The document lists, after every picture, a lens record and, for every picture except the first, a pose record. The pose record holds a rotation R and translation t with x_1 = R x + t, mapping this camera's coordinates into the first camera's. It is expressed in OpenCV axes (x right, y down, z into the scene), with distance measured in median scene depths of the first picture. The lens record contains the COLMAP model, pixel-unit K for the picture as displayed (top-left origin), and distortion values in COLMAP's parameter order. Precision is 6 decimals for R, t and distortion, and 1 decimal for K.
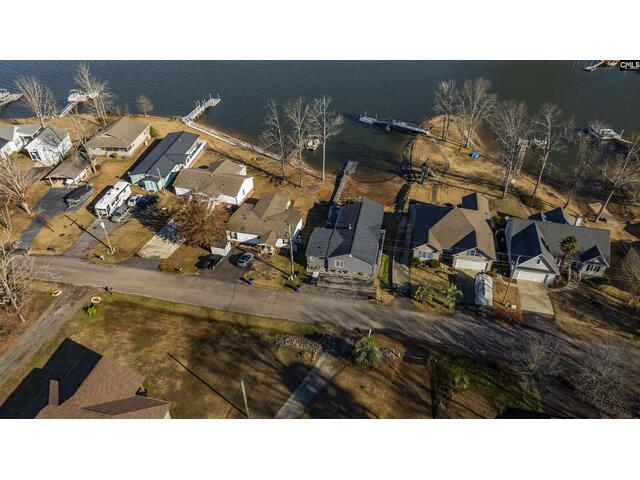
lens RADIAL K [[455.3, 0, 319.5], [0, 455.3, 239.6], [0, 0, 1]] dist [-0.041774, 0.042084]
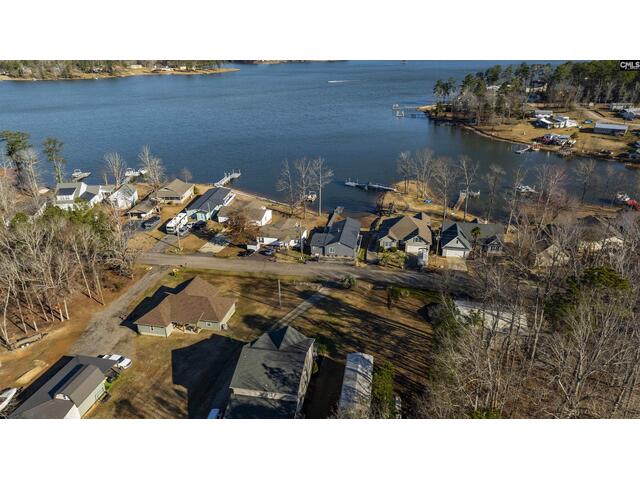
lens RADIAL K [[455.3, 0, 320.6], [0, 455.3, 241.5], [0, 0, 1]] dist [-0.041774, 0.042084]
pose [[0.999726, -0.014475, 0.018370, -0.020771], [0.018191, 0.974931, -0.221761, 0.321789], [-0.014700, 0.222035, 0.974928, -0.450919]]
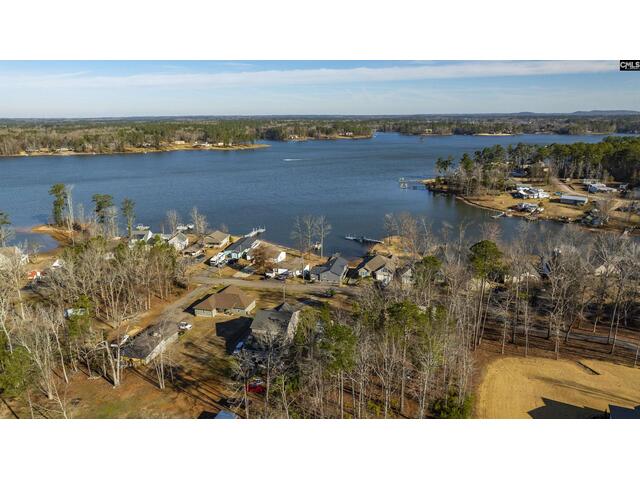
lens RADIAL K [[455.3, 0, 320.0], [0, 455.3, 243.4], [0, 0, 1]] dist [-0.041774, 0.042084]
pose [[0.999198, 0.007709, -0.039283, 0.093475], [-0.021458, 0.931548, -0.362984, 0.619655], [0.033796, 0.363536, 0.930967, -0.984605]]
